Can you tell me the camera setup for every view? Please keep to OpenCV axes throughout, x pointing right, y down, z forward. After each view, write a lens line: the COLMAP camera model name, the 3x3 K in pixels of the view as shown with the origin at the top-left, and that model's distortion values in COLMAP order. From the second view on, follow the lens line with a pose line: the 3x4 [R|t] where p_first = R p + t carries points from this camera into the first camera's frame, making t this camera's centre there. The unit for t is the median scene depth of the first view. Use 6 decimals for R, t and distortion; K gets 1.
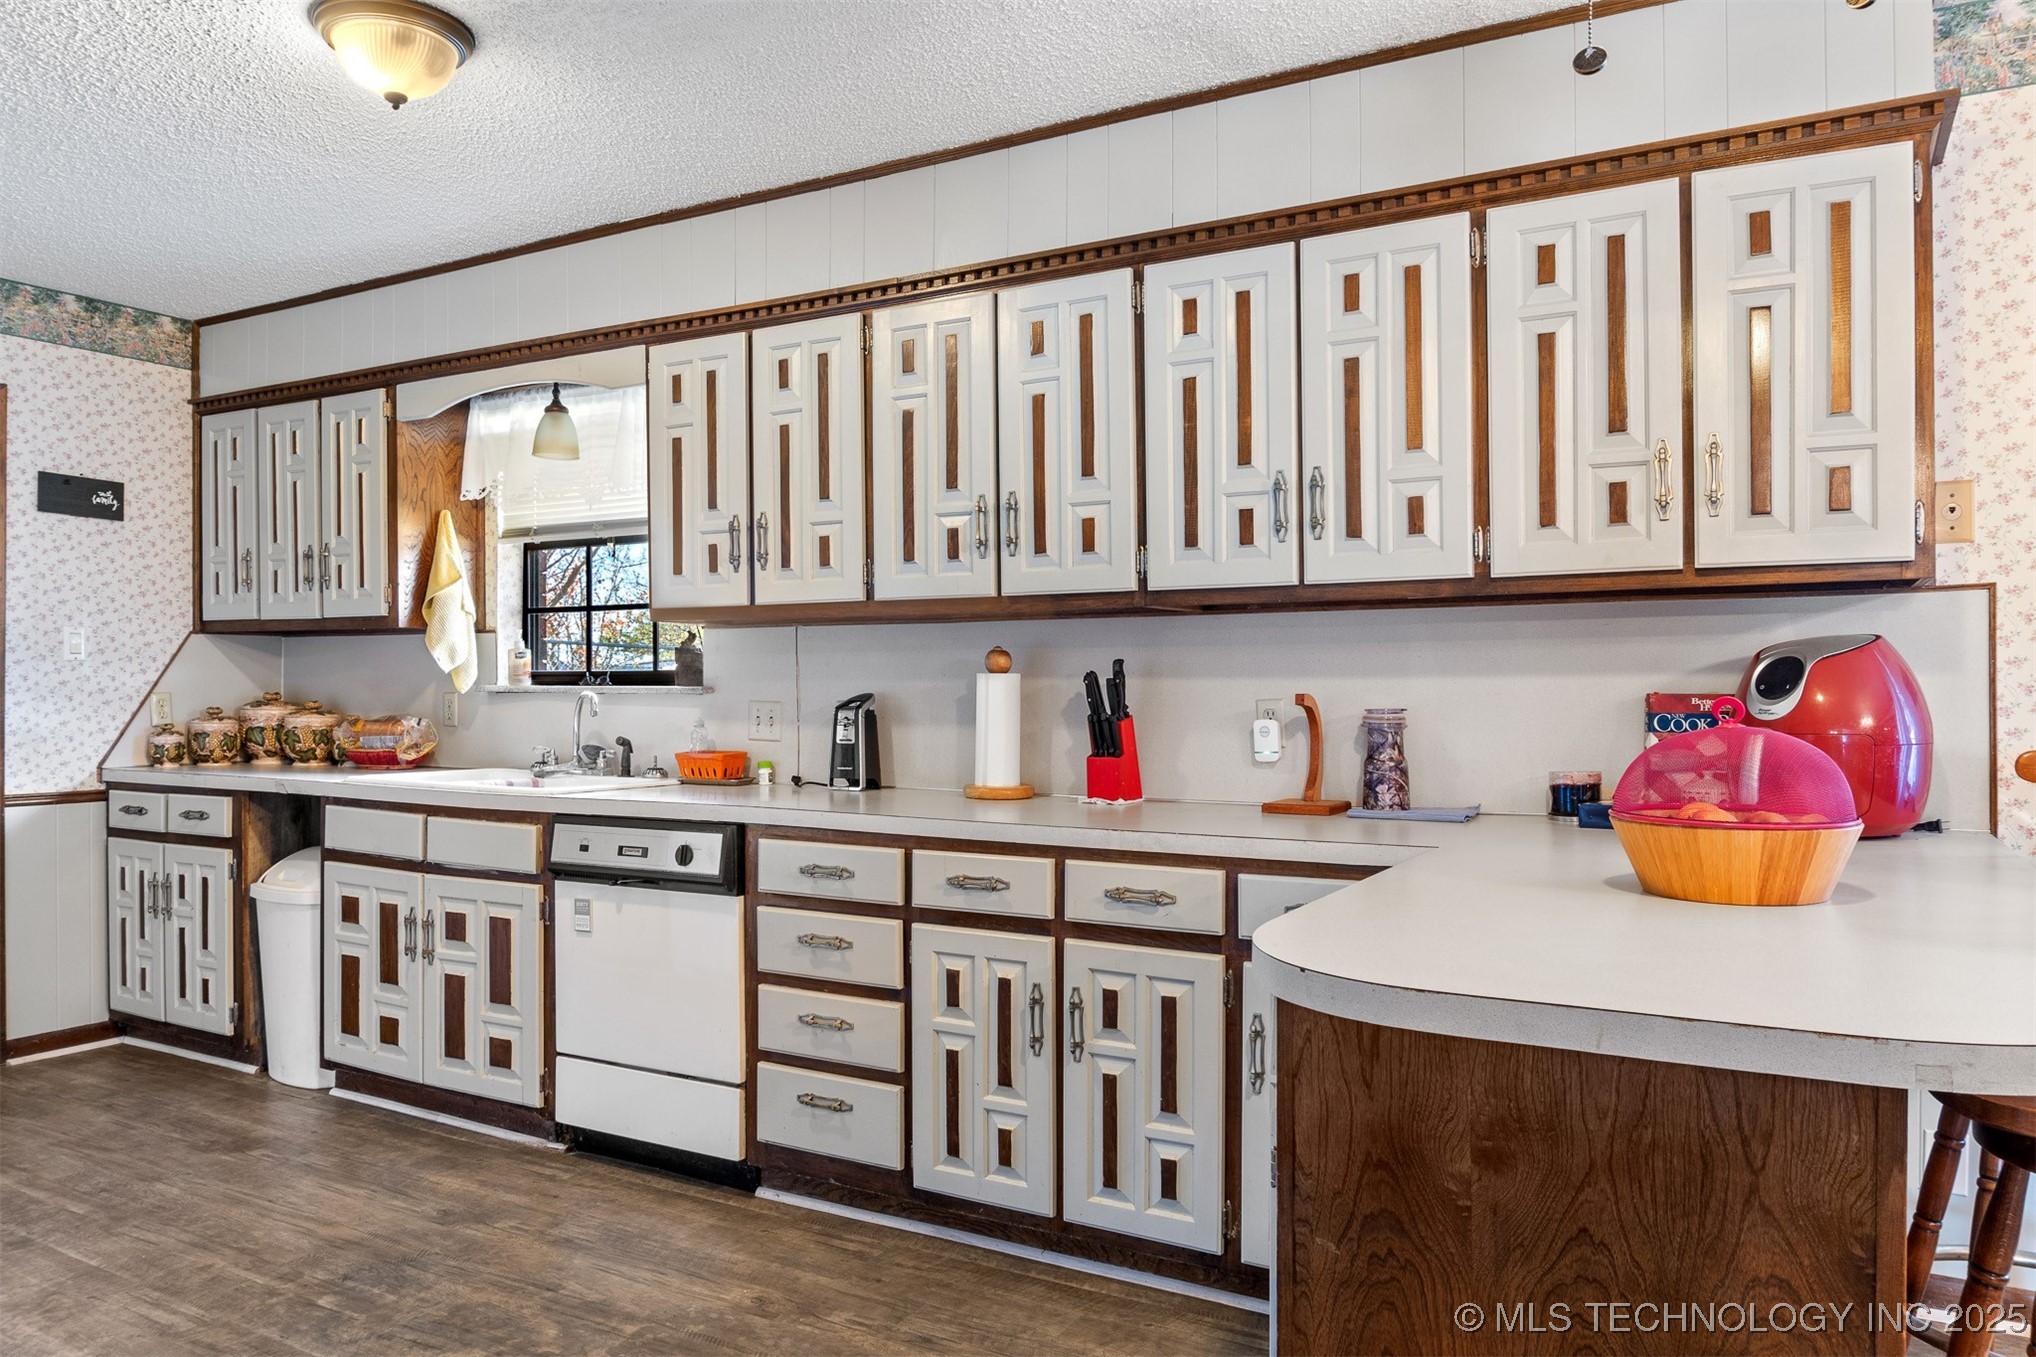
lens RADIAL K [[1408.9, 0, 1016.2], [0, 1408.9, 685.8], [0, 0, 1]] dist [-0.020215, 0.001888]
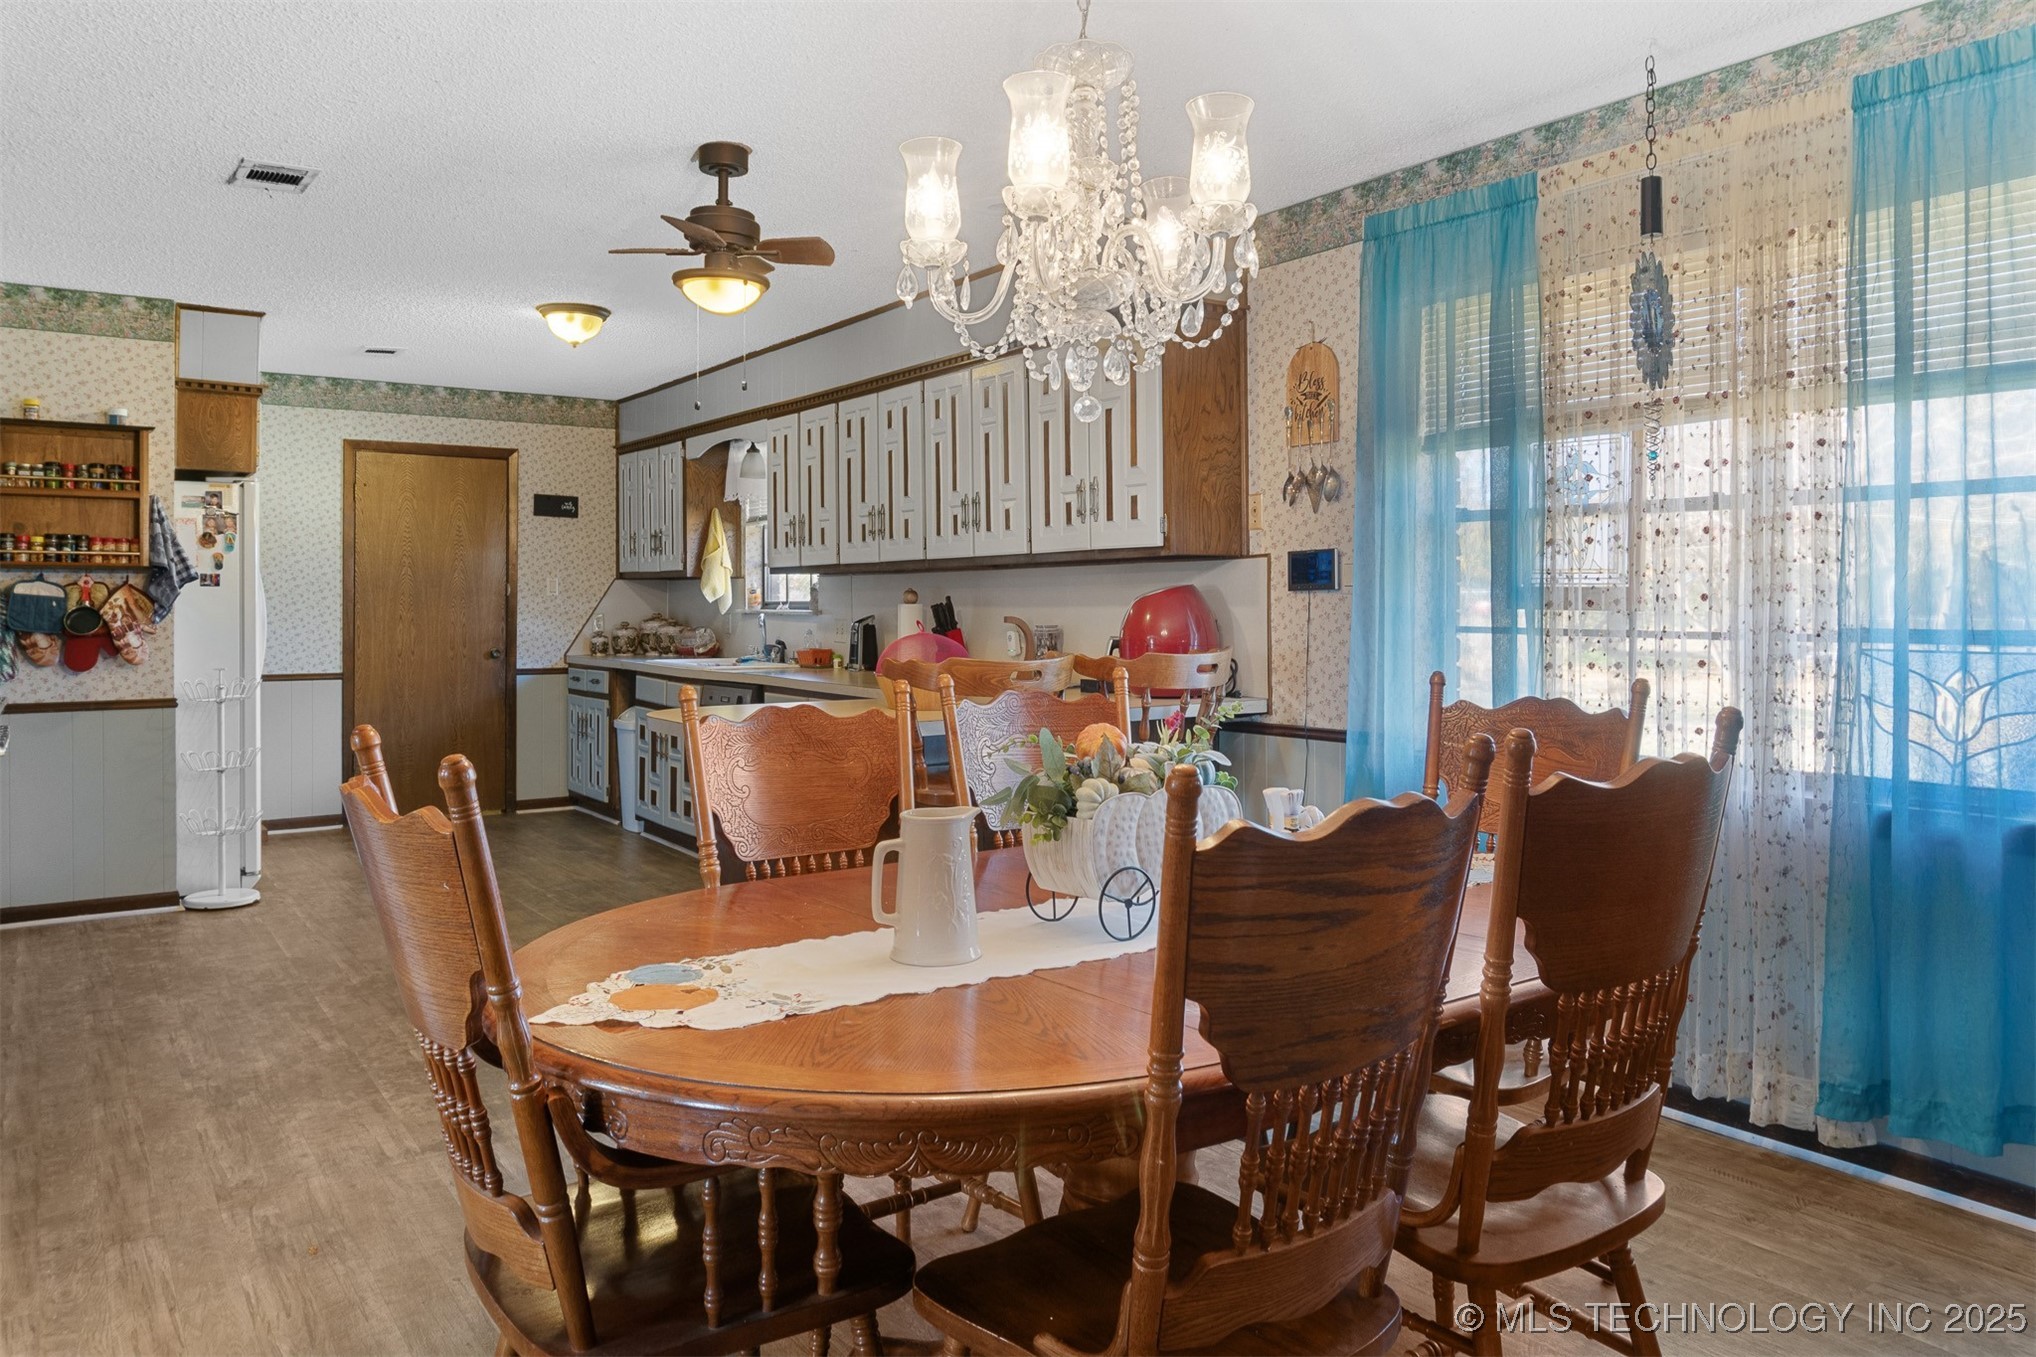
lens RADIAL K [[1408.9, 0, 1061.9], [0, 1408.9, 603.2], [0, 0, 1]] dist [-0.020215, 0.001888]
pose [[0.912140, 0.001954, -0.409873, 0.692378], [-0.004970, 0.999968, -0.006293, -0.000168], [0.409848, 0.007777, 0.912121, -0.404154]]
